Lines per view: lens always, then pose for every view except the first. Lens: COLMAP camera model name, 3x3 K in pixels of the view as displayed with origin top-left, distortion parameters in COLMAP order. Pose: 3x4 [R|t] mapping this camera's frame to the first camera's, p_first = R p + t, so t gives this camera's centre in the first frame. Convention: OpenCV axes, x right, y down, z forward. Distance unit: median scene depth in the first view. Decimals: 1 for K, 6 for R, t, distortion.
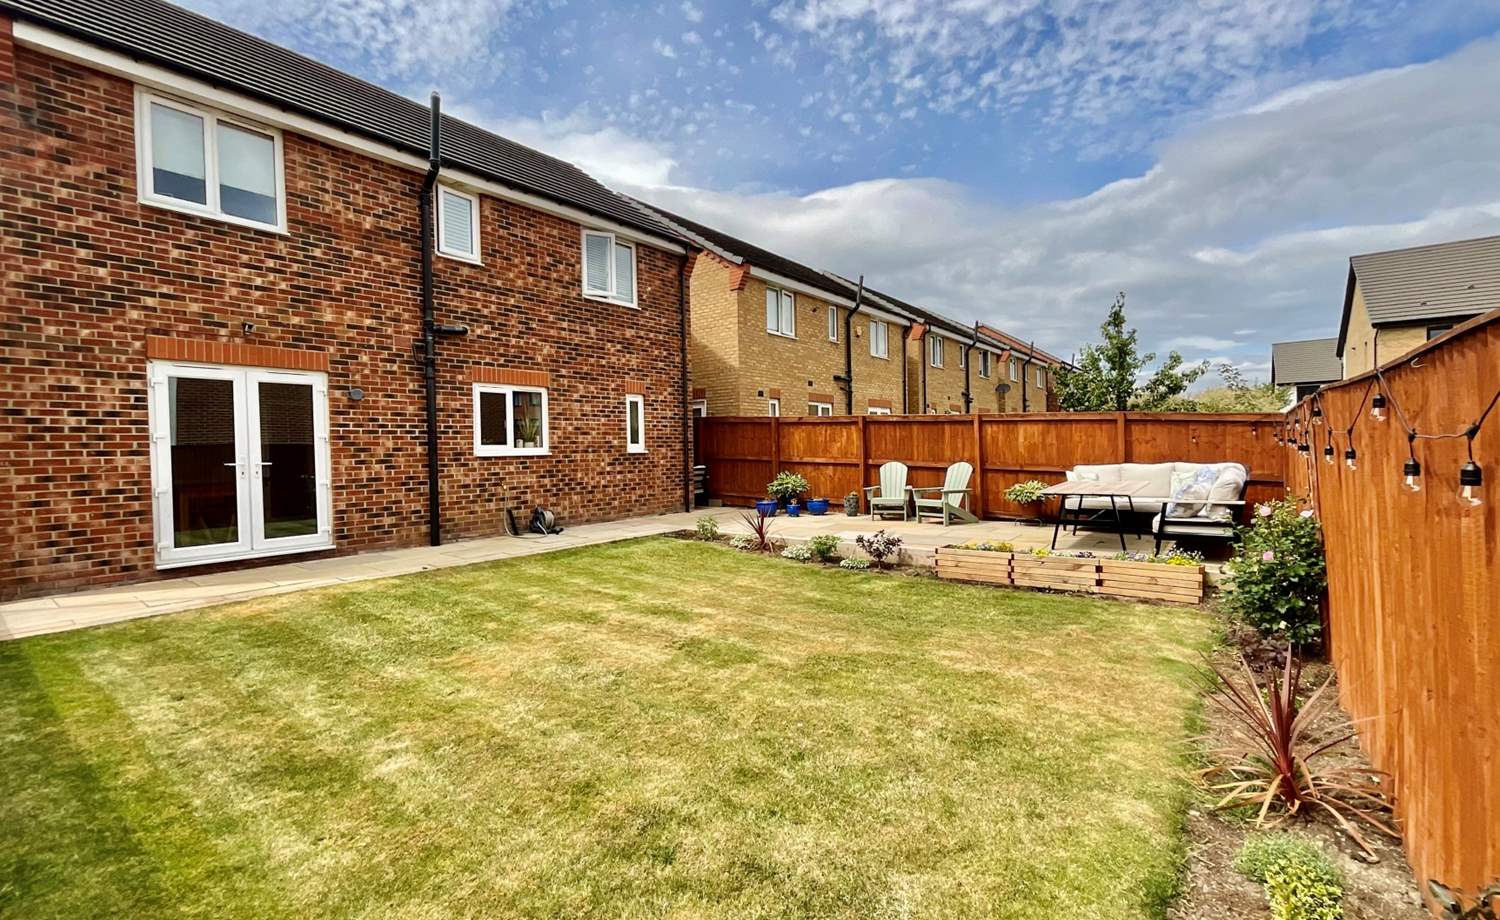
lens RADIAL K [[637.8, 0, 755.3], [0, 637.8, 458.5], [0, 0, 1]] dist [0.000997, -0.001312]
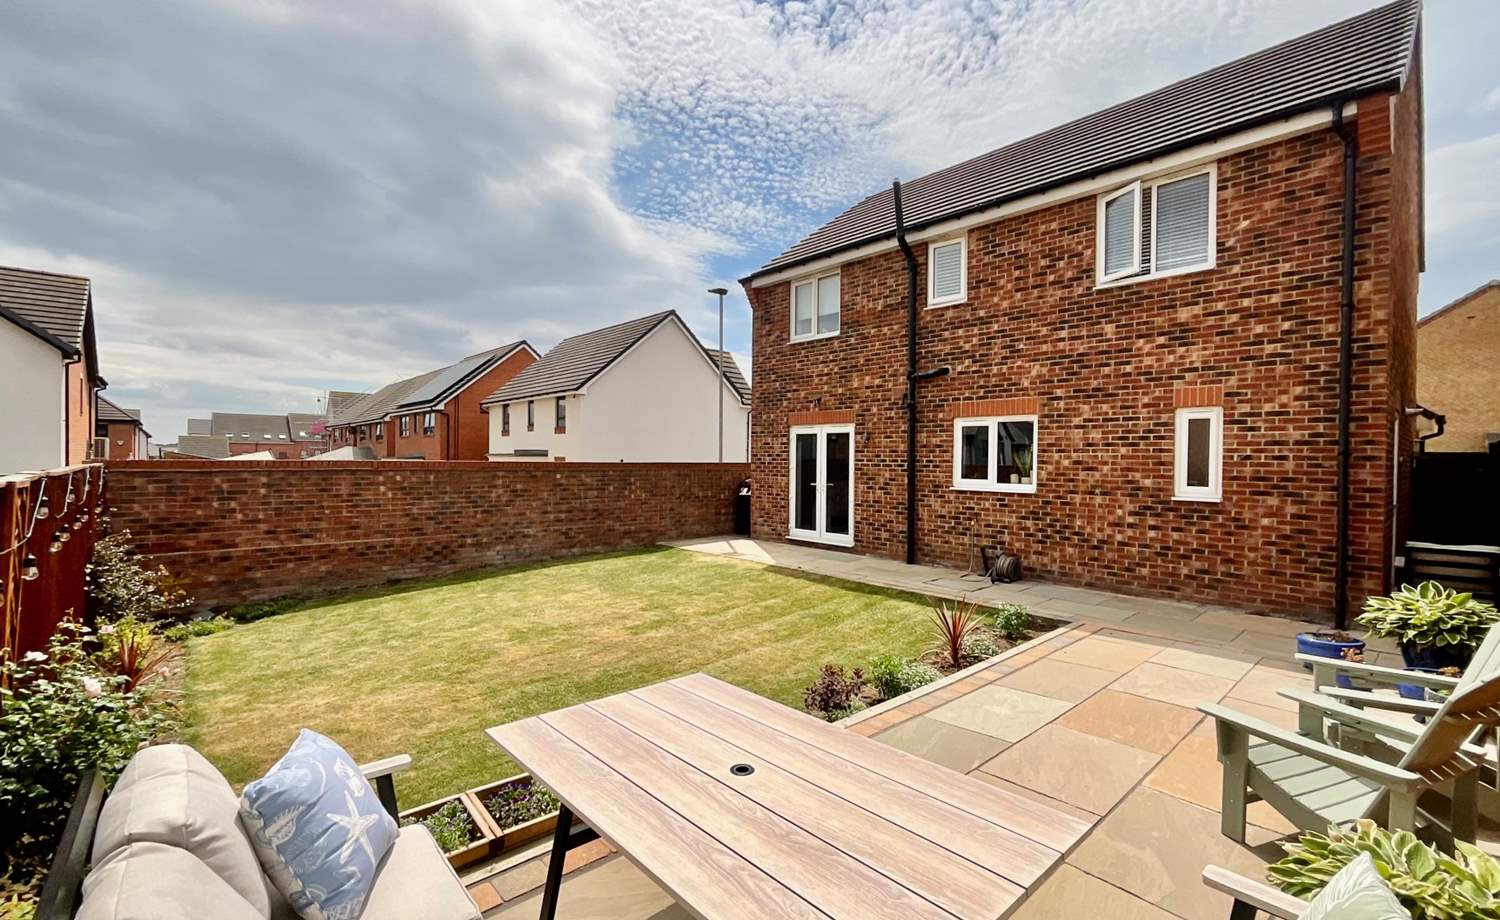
lens RADIAL K [[637.8, 0, 751.4], [0, 637.8, 460.0], [0, 0, 1]] dist [0.000997, -0.001312]
pose [[-0.177603, 0.020134, -0.983896, 0.620140], [-0.022579, 0.999444, 0.024528, -0.066944], [0.983843, 0.026571, -0.177050, 0.829794]]
